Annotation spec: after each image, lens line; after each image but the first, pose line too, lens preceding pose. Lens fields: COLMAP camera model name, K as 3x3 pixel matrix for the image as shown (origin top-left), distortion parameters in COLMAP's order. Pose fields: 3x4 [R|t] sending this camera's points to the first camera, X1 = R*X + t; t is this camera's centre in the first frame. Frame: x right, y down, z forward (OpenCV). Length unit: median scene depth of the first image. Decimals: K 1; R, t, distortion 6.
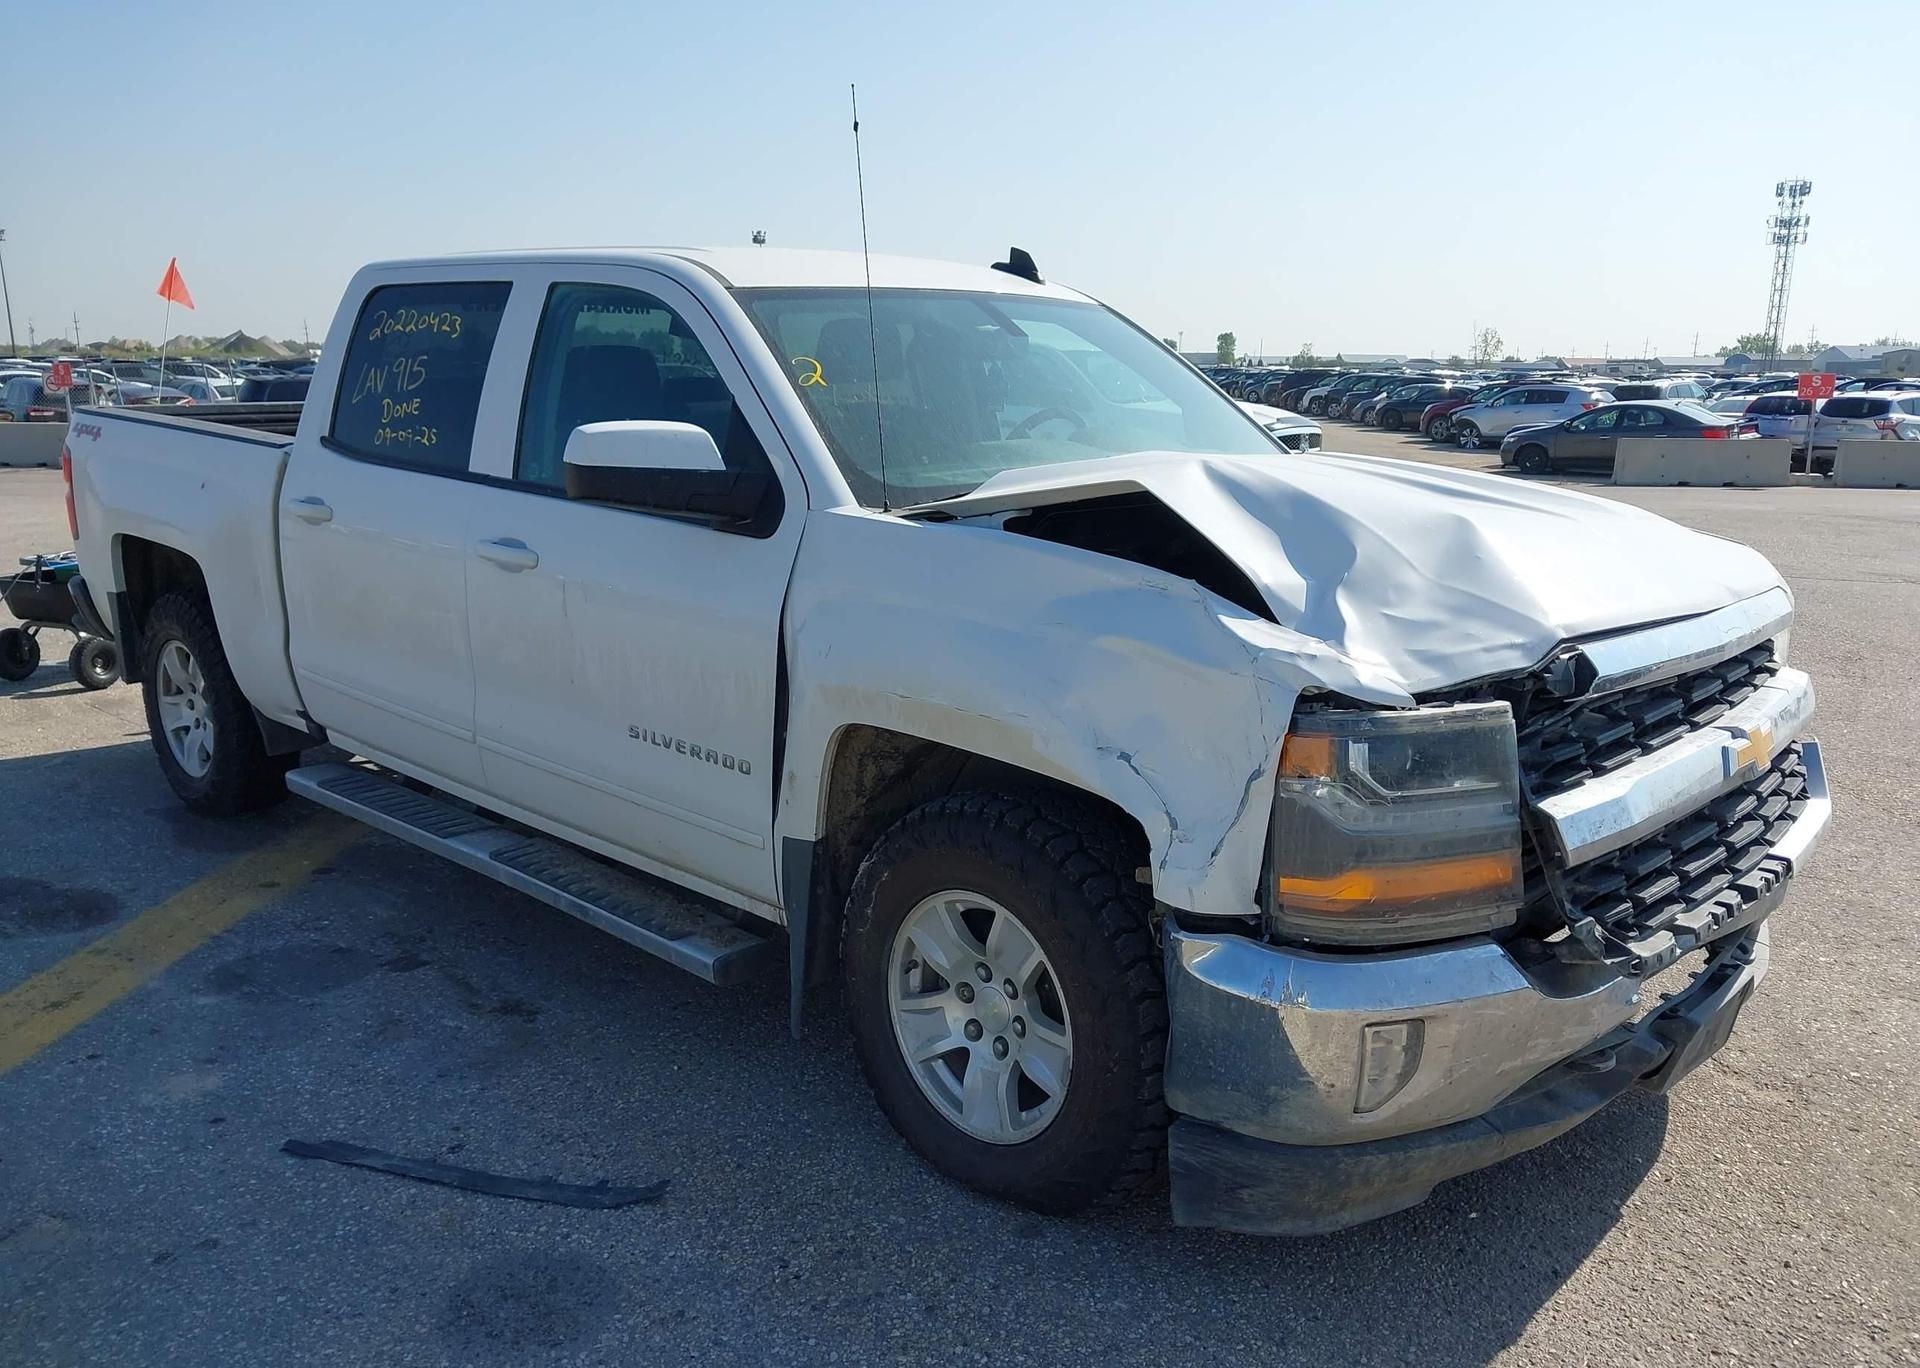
lens RADIAL K [[1537.2, 0, 964.4], [0, 1537.2, 762.3], [0, 0, 1]] dist [0.005209, -0.012789]
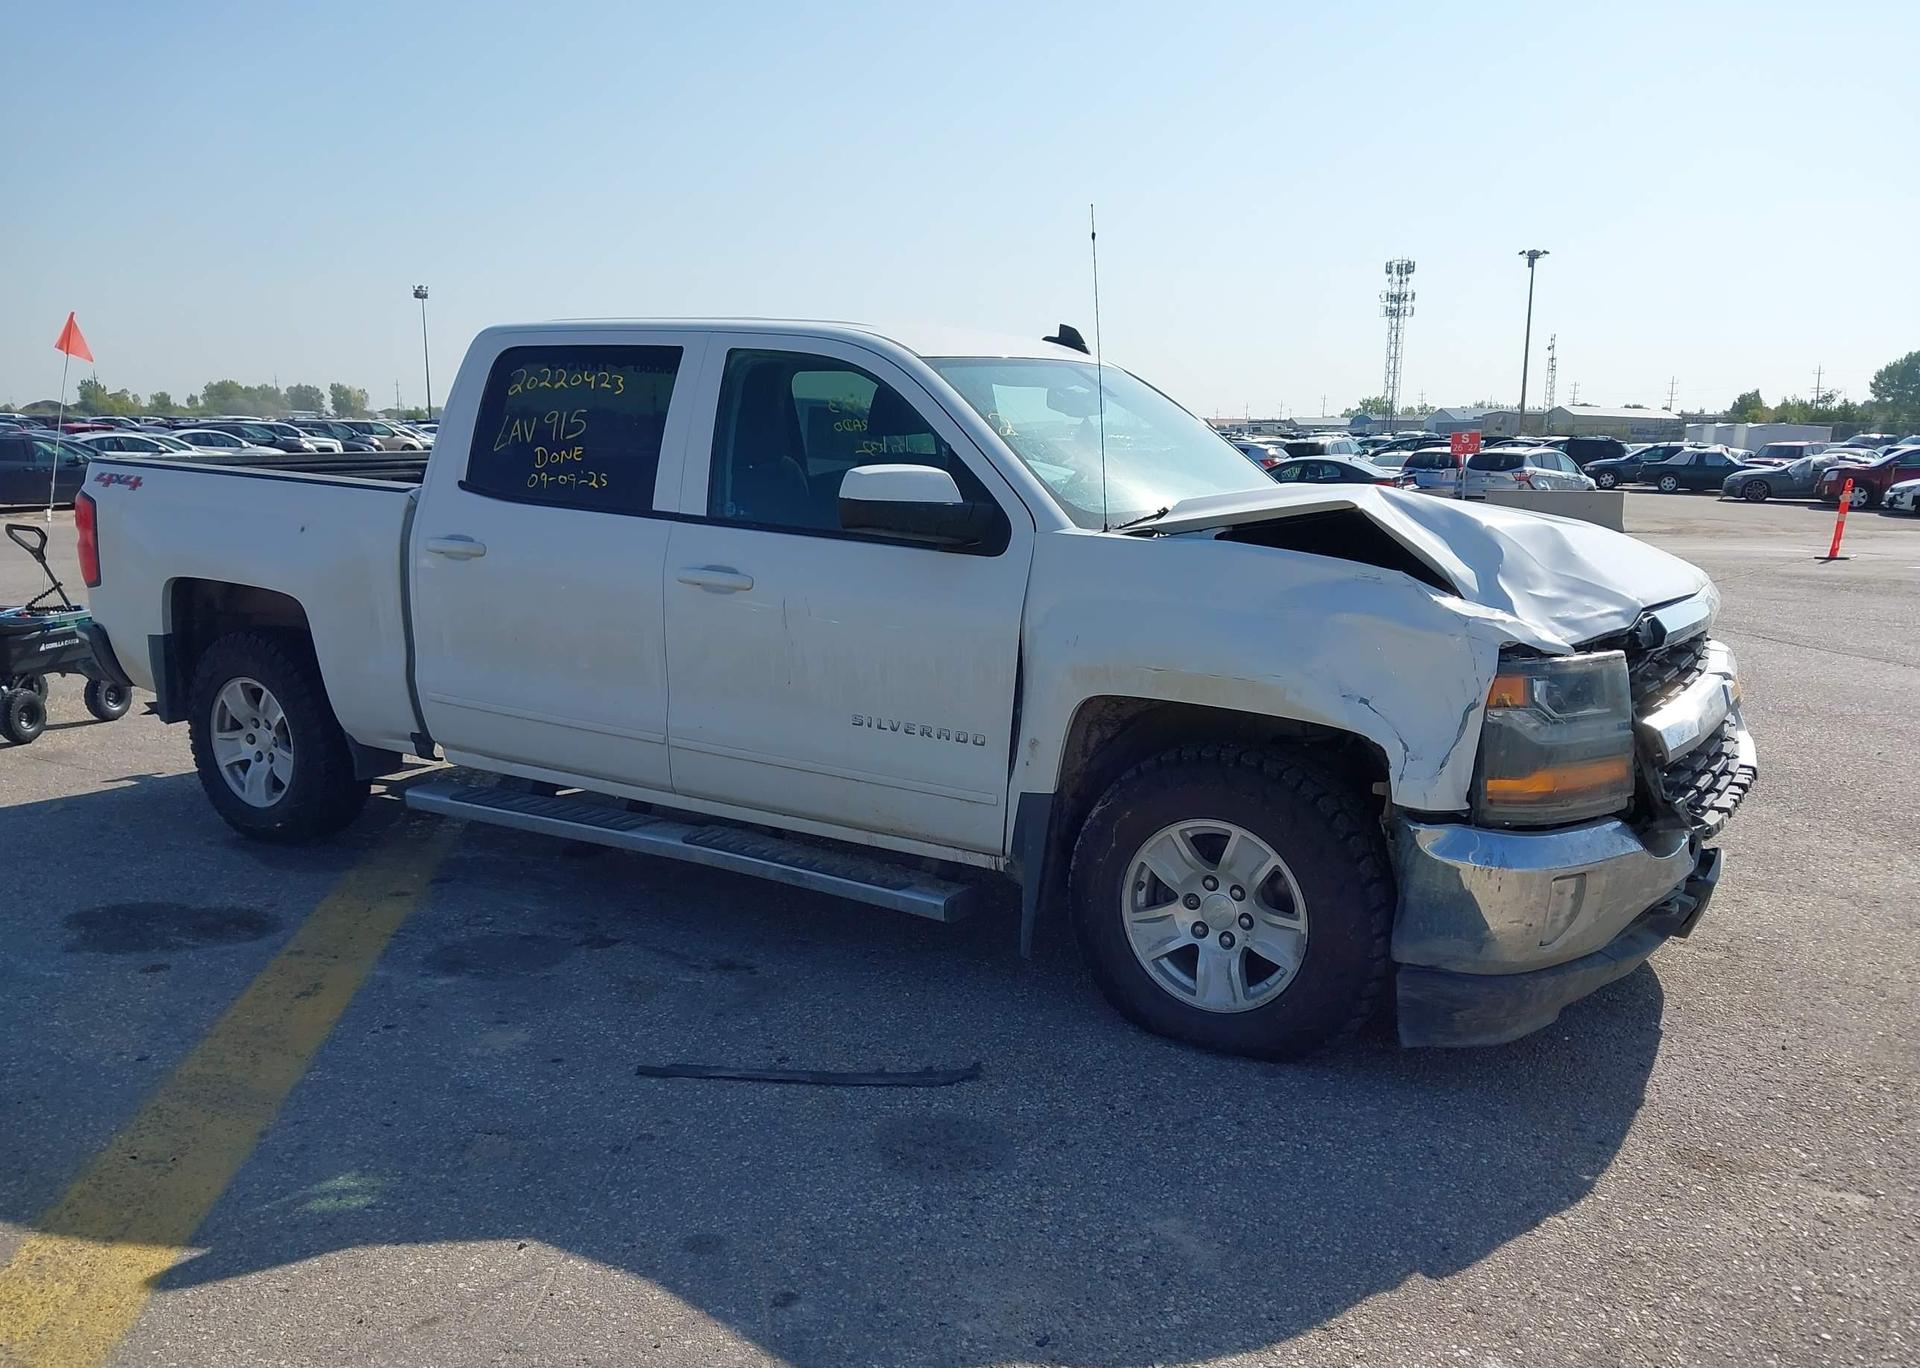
lens RADIAL K [[1537.2, 0, 964.4], [0, 1537.2, 762.3], [0, 0, 1]] dist [0.005209, -0.012789]
pose [[0.977713, -0.042516, 0.205596, -0.426807], [0.049908, 0.998276, -0.030902, 0.061147], [-0.203928, 0.040474, 0.978149, -0.216284]]
